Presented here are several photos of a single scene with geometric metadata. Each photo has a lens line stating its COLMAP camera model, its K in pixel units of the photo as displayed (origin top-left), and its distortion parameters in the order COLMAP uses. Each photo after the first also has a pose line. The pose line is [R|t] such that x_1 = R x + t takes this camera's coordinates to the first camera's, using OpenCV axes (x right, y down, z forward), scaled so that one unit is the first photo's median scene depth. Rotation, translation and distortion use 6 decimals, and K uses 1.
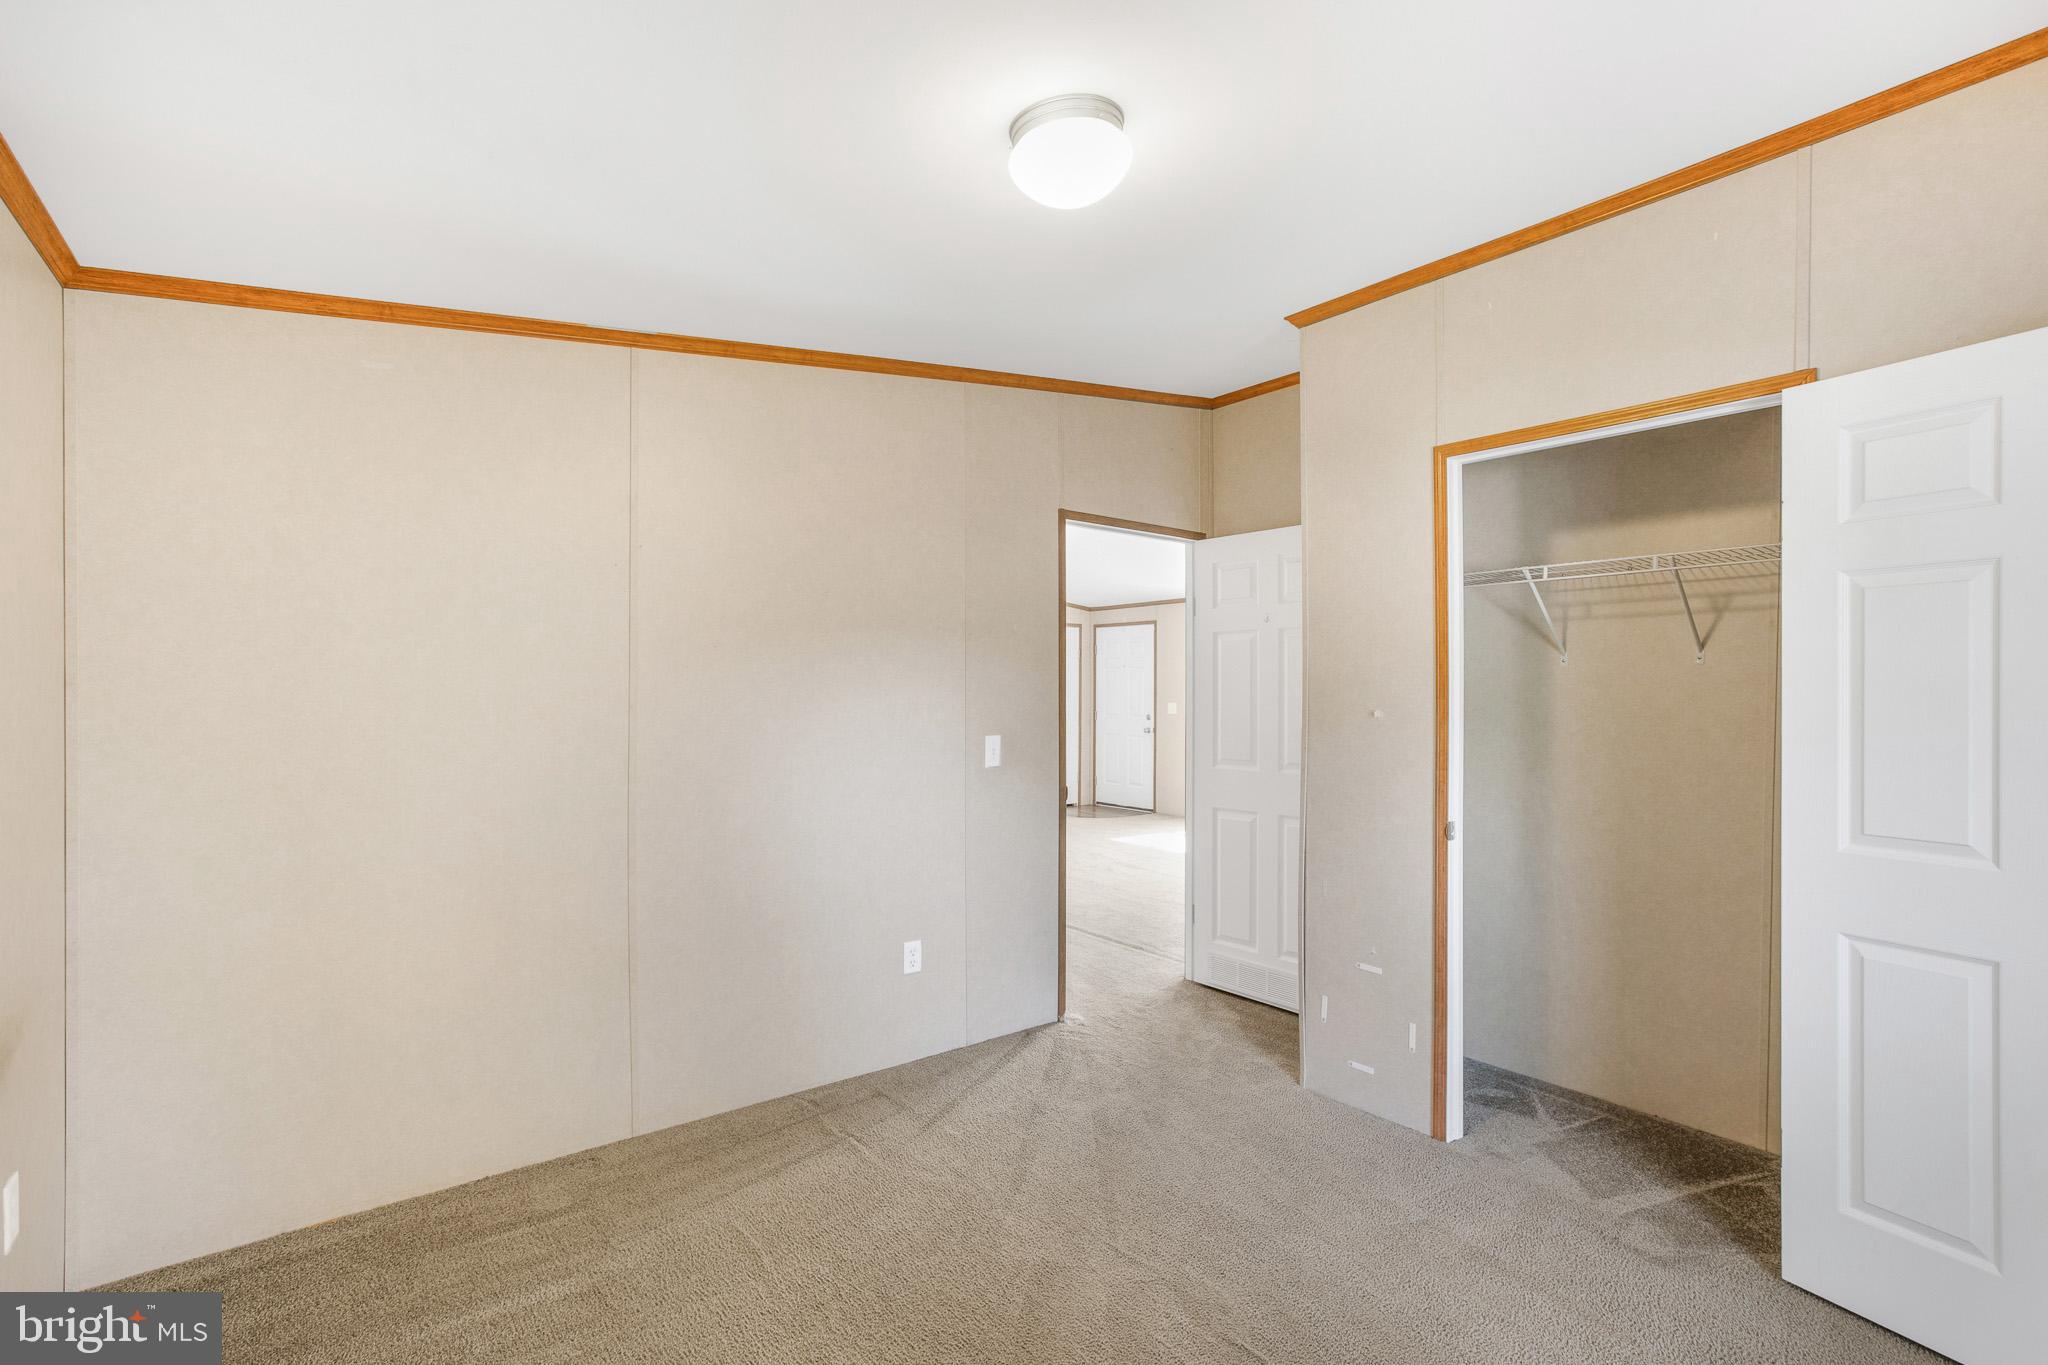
lens RADIAL K [[930.8, 0, 1015.4], [0, 930.8, 696.4], [0, 0, 1]] dist [-0.038562, 0.014066]
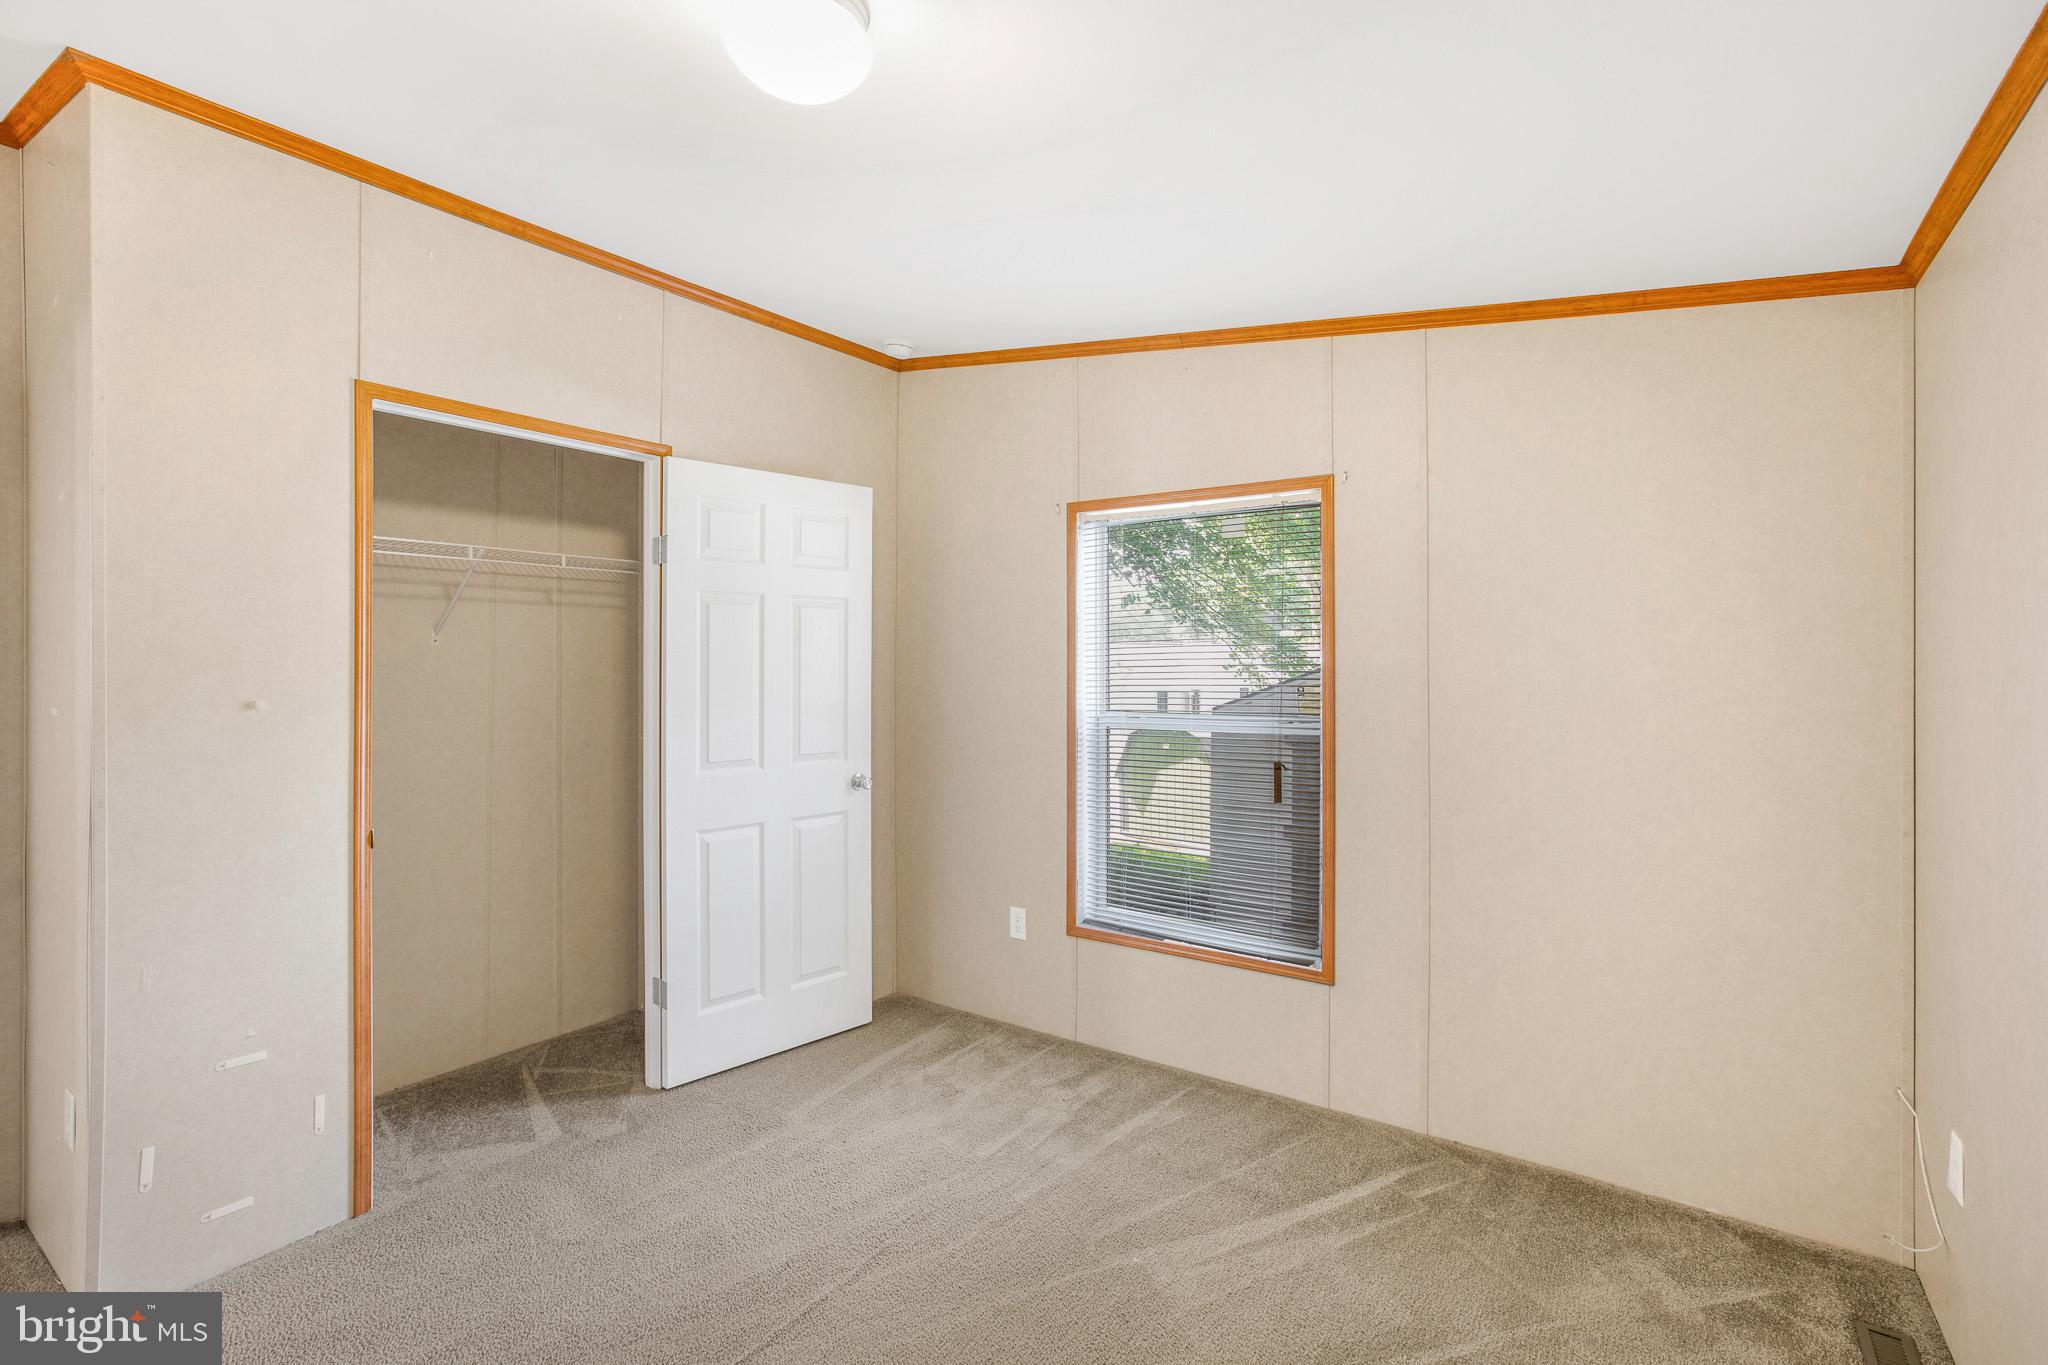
lens RADIAL K [[930.8, 0, 1019.0], [0, 930.8, 660.9], [0, 0, 1]] dist [-0.038562, 0.014066]
pose [[-0.296619, 0.004667, 0.954985, -0.569802], [0.012685, 0.999919, -0.000946, -0.009319], [-0.954912, 0.011834, -0.296654, 0.758617]]
